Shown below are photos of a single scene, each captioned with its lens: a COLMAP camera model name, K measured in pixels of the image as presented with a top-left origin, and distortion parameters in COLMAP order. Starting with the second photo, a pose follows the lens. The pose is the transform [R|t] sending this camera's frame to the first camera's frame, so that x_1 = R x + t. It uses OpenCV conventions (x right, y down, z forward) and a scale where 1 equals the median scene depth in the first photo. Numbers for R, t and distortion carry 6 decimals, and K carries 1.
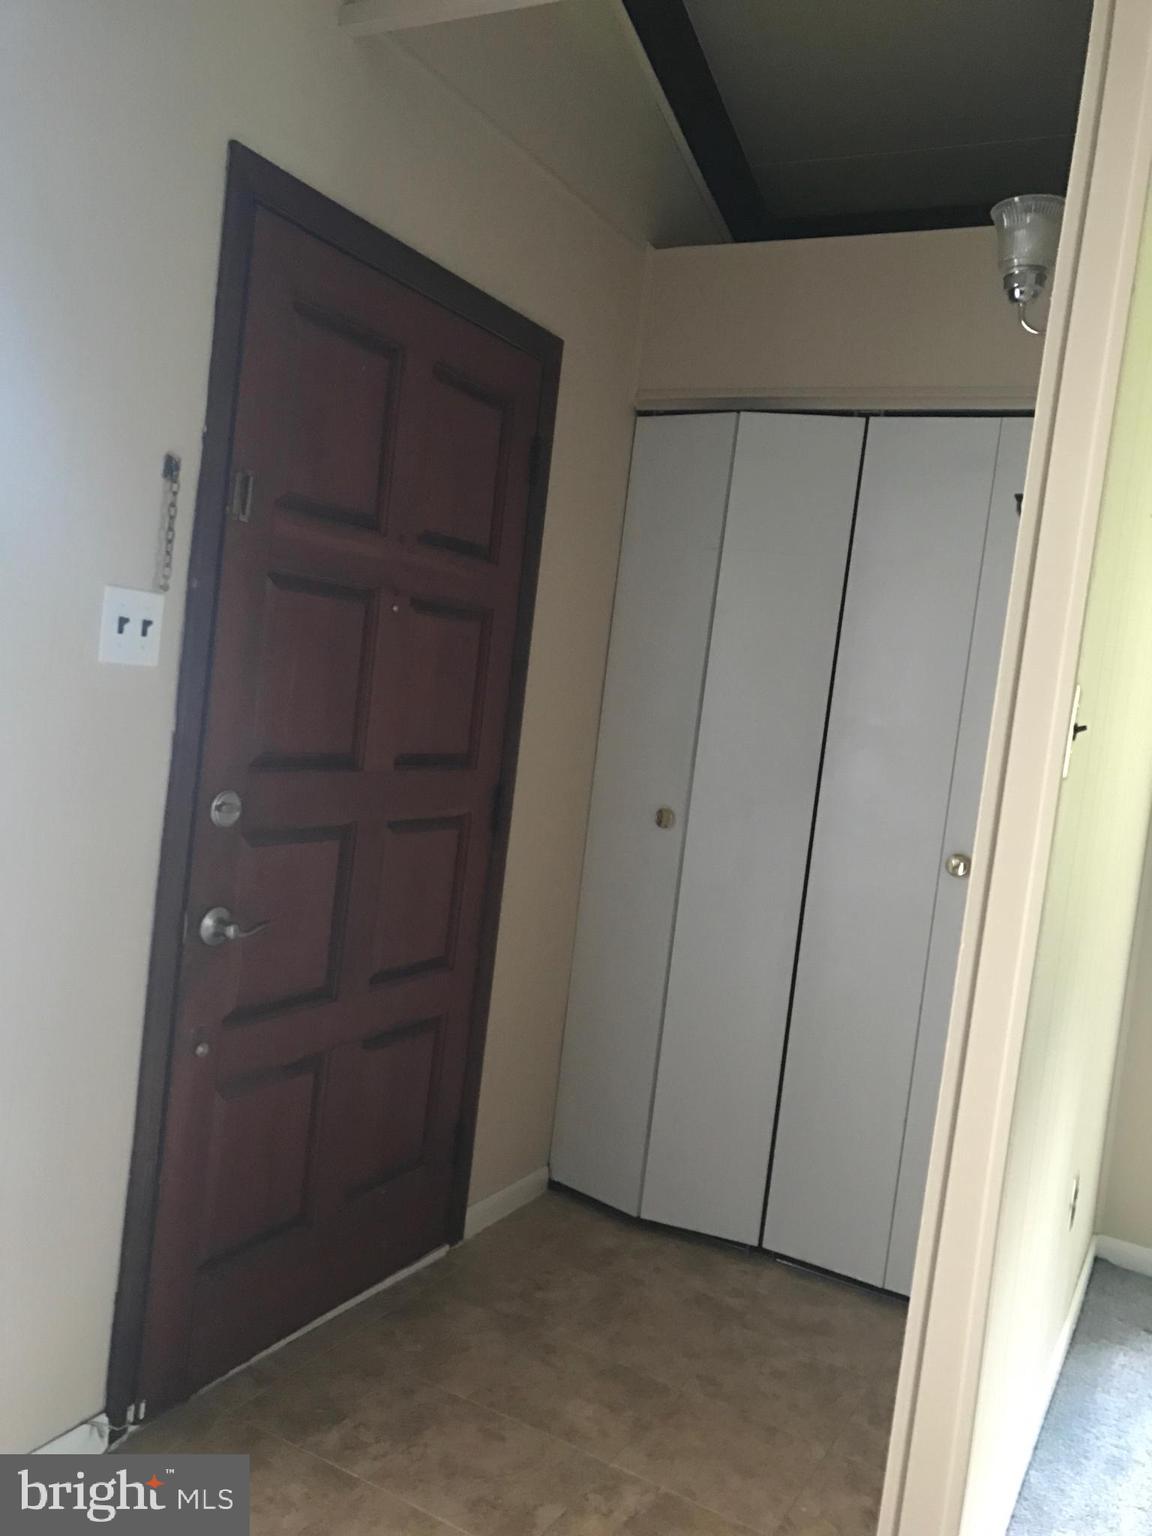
lens RADIAL K [[1257.4, 0, 574.3], [0, 1257.4, 752.8], [0, 0, 1]] dist [0.028971, -0.031317]
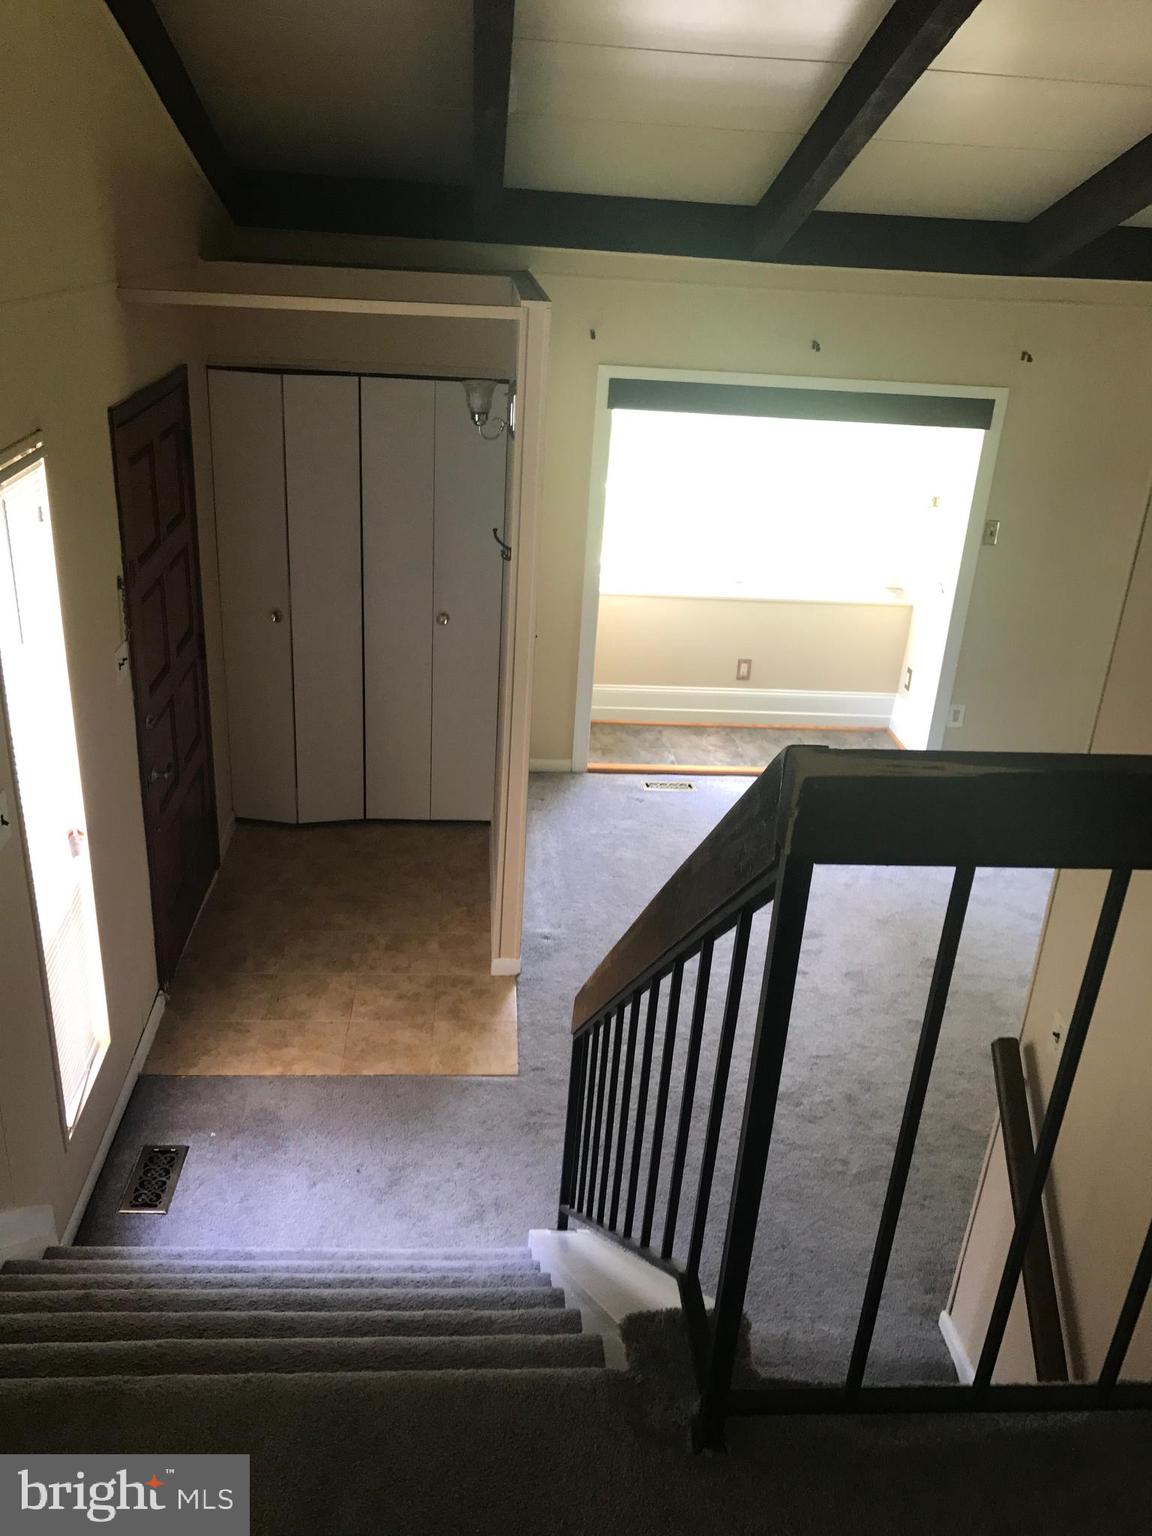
lens RADIAL K [[1257.4, 0, 575.6], [0, 1257.4, 772.5], [0, 0, 1]] dist [0.028971, -0.031317]
pose [[0.841700, -0.286072, 0.457934, -0.562009], [0.073728, 0.901061, 0.427379, -0.596908], [-0.534888, -0.325963, 0.779515, -0.823915]]
